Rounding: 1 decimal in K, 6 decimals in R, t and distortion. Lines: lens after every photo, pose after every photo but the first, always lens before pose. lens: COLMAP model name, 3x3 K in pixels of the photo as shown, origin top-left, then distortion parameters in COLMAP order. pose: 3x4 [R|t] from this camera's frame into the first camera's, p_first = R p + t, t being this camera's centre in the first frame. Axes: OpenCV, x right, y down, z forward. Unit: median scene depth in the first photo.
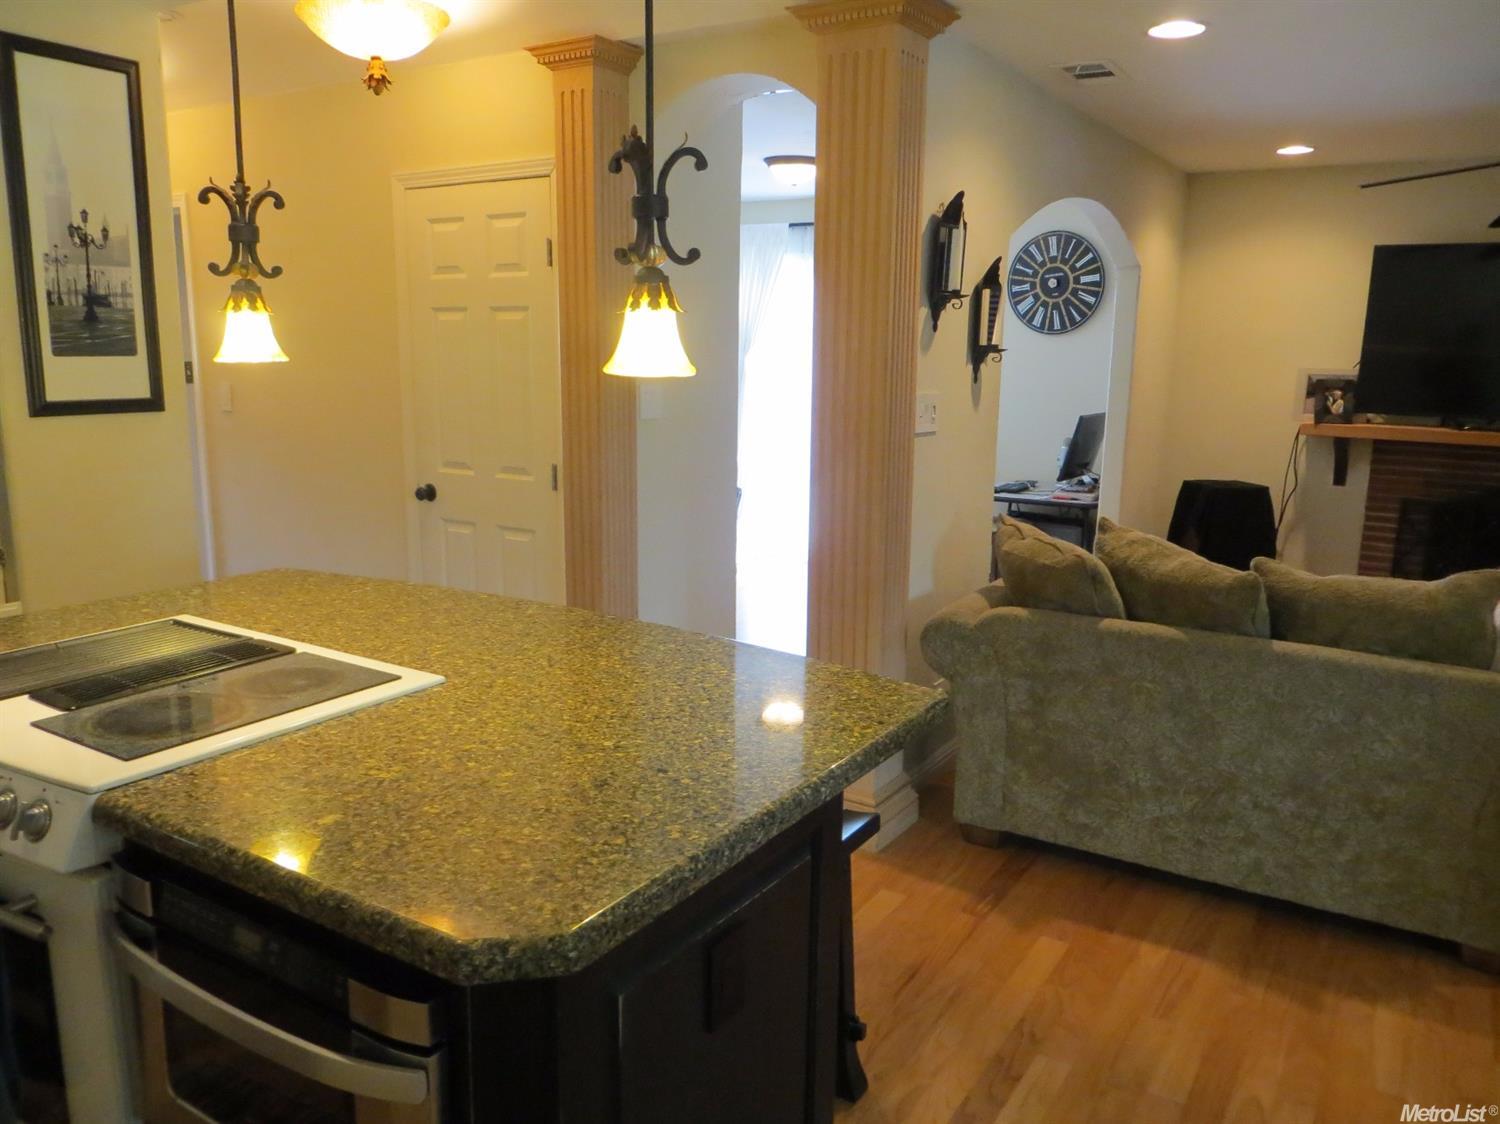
lens RADIAL K [[1127.9, 0, 745.7], [0, 1127.9, 561.0], [0, 0, 1]] dist [-0.016187, 0.000902]
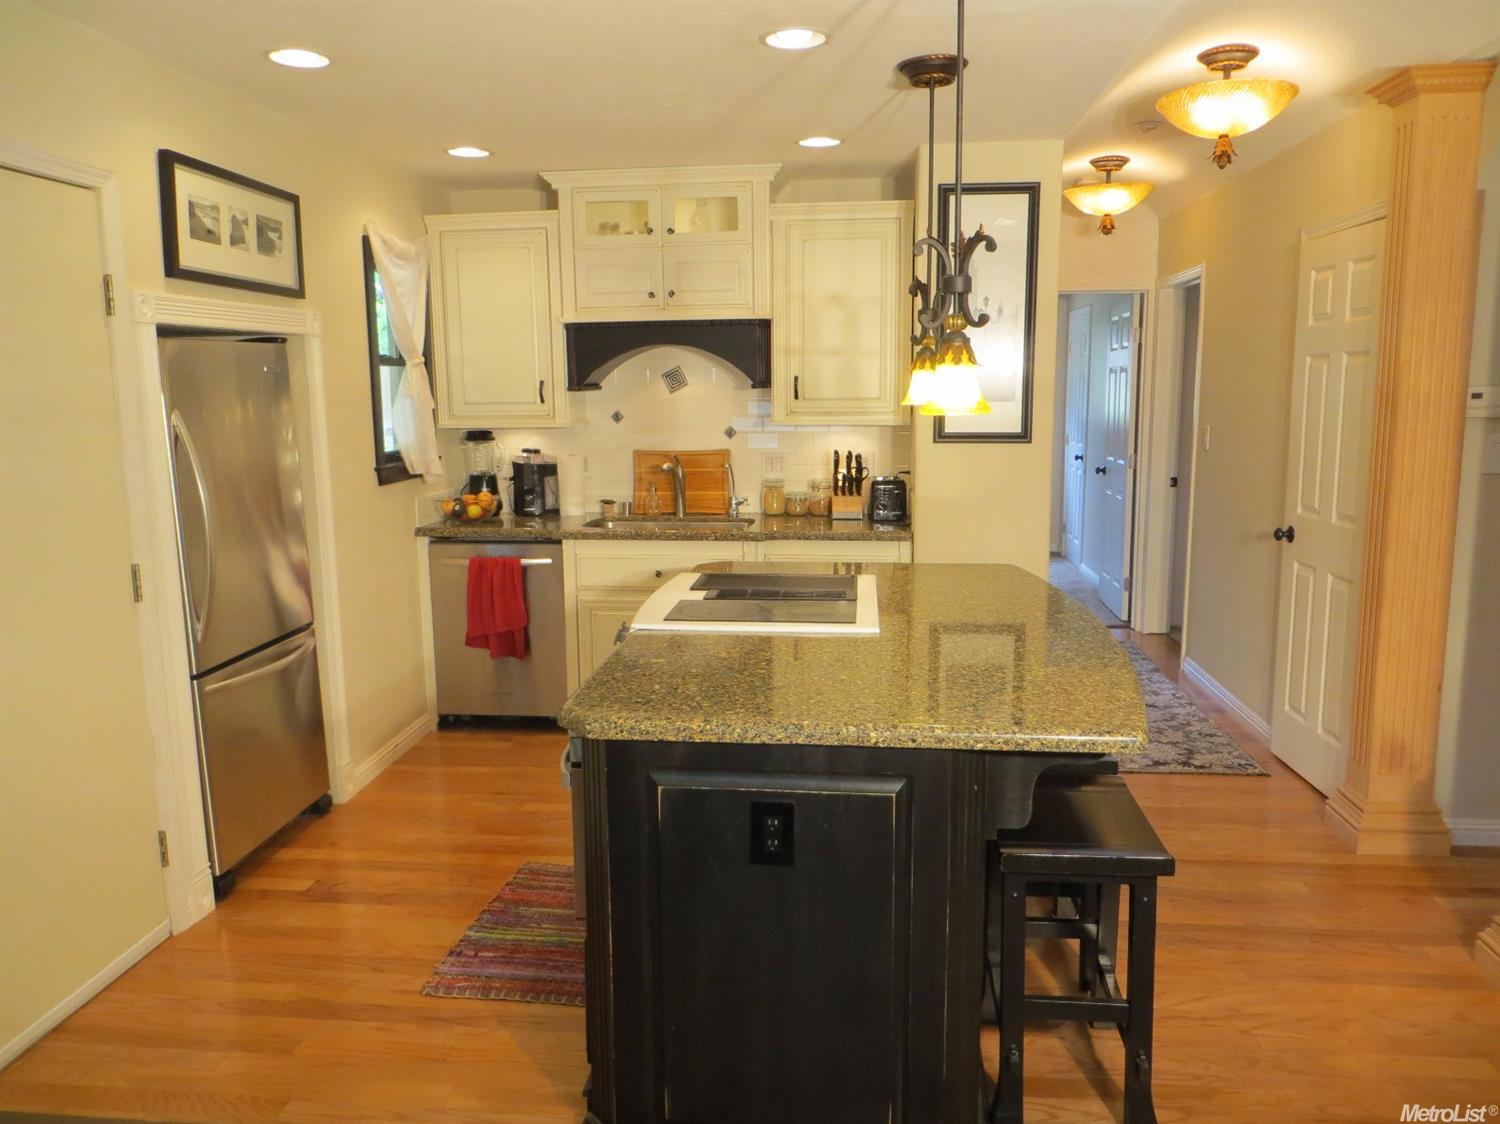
lens RADIAL K [[1127.9, 0, 745.7], [0, 1127.9, 561.0], [0, 0, 1]] dist [-0.016187, 0.000902]
pose [[0.444953, 0.122437, -0.887145, 0.573992], [-0.158867, 0.985690, 0.056357, -0.021146], [0.881350, 0.115862, 0.458037, 0.134875]]
